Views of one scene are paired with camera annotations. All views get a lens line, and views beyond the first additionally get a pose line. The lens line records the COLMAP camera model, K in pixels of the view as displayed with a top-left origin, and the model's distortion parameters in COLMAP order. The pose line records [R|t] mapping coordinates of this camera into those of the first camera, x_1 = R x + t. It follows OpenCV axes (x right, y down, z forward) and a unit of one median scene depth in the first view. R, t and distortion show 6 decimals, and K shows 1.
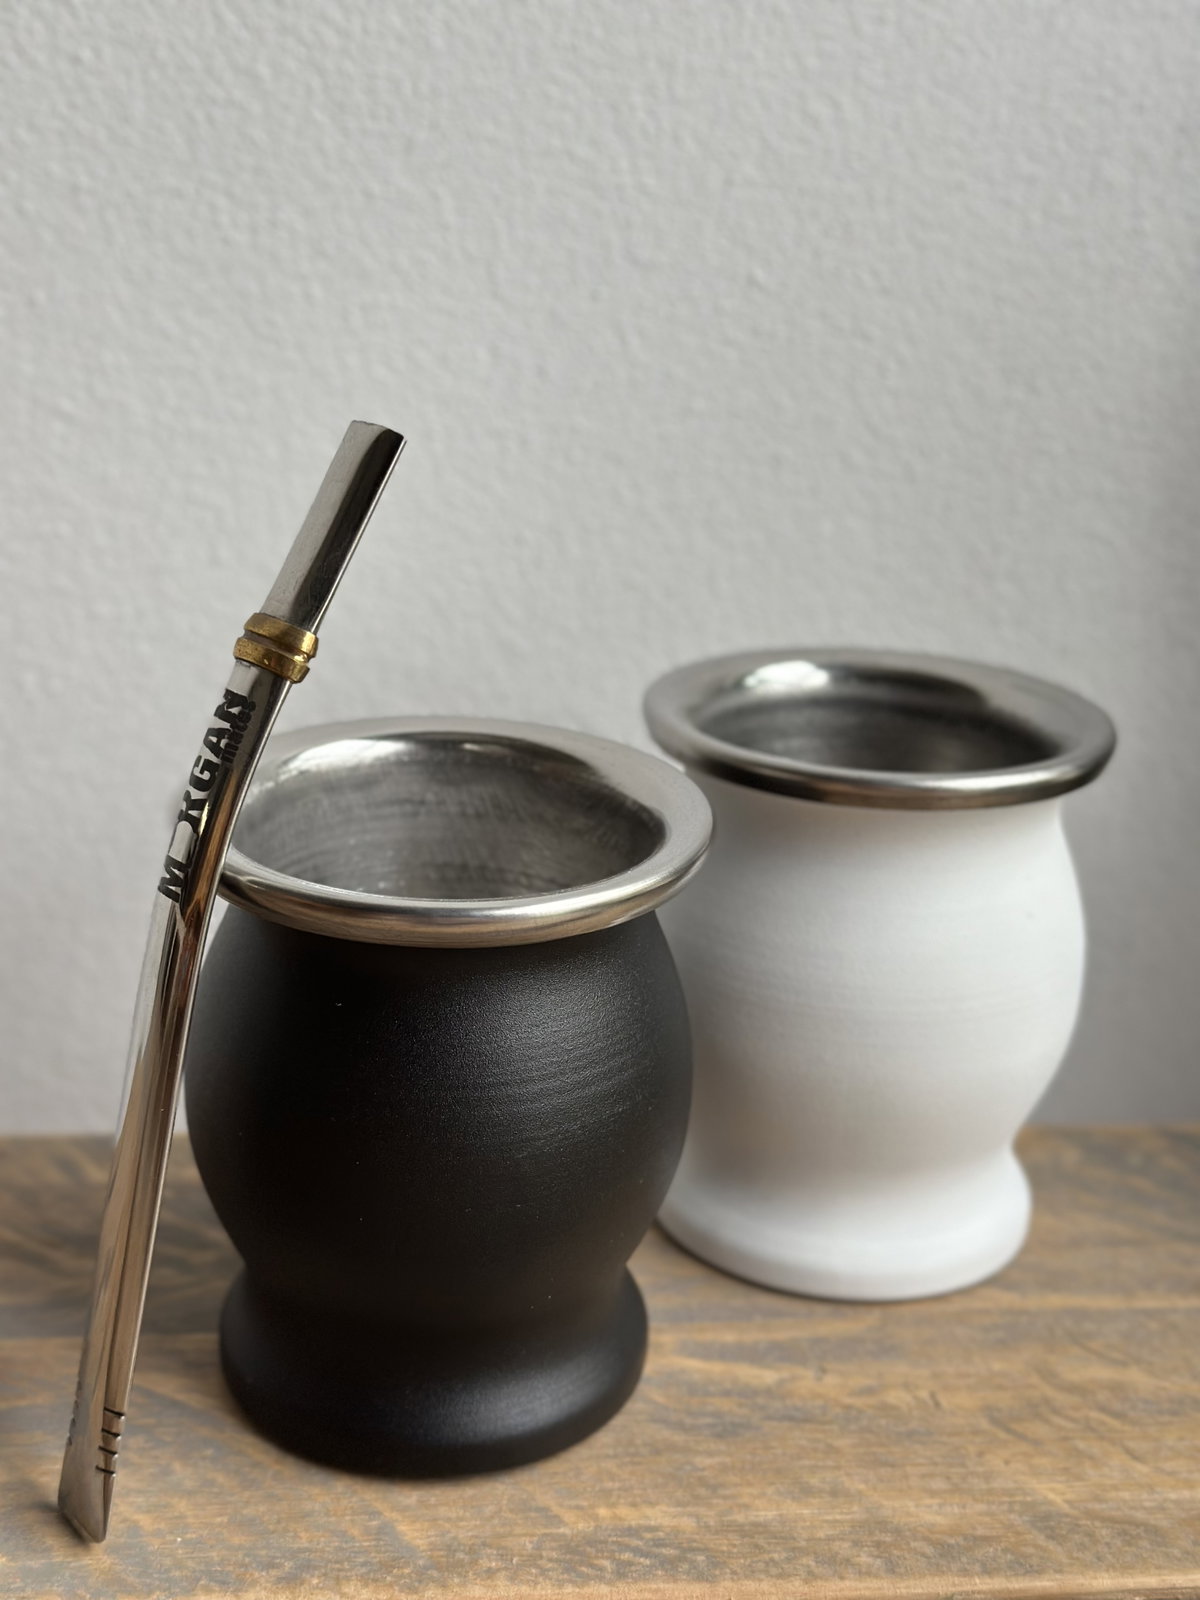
lens RADIAL K [[2279.9, 0, 587.3], [0, 2279.9, 805.5], [0, 0, 1]] dist [0.066599, 0.000000]
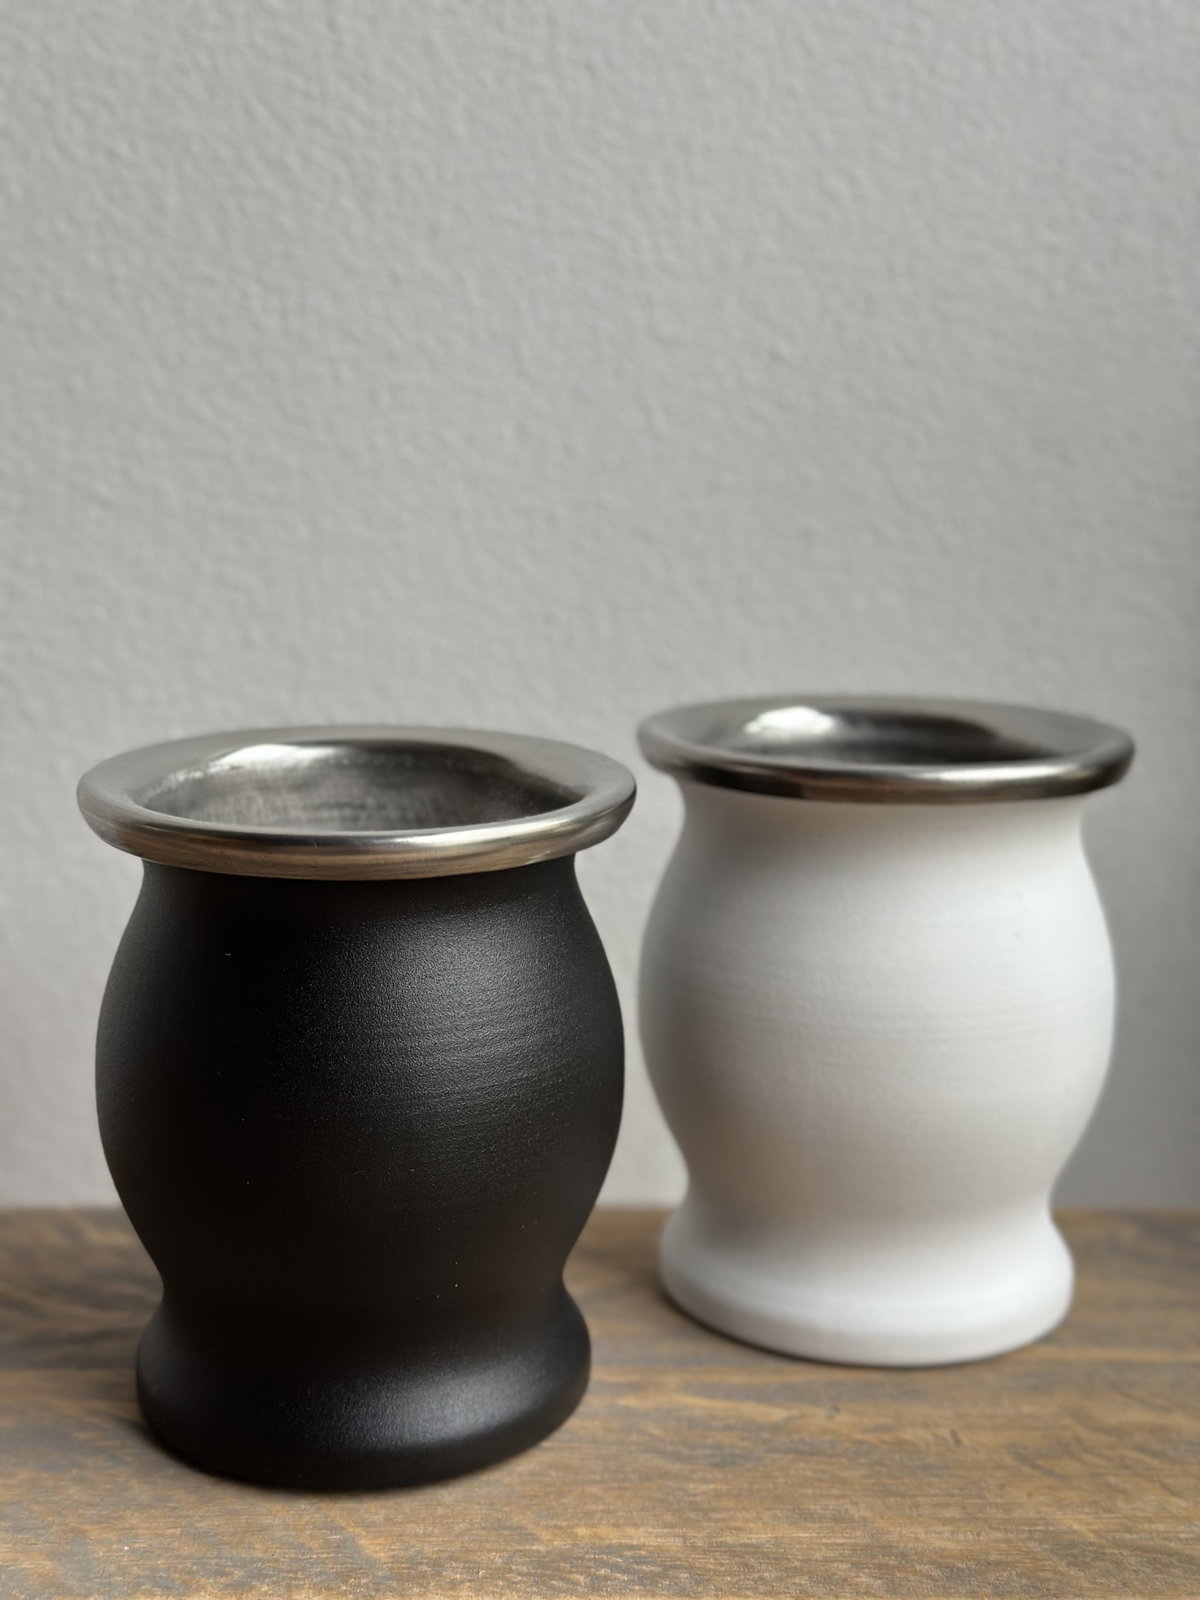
lens RADIAL K [[2279.9, 0, 590.0], [0, 2279.9, 815.6], [0, 0, 1]] dist [0.066599, 0.000000]
pose [[0.997177, -0.014213, -0.073730, 0.063692], [0.003126, 0.988928, -0.148362, 0.123454], [0.075022, 0.147712, 0.986181, 0.033777]]
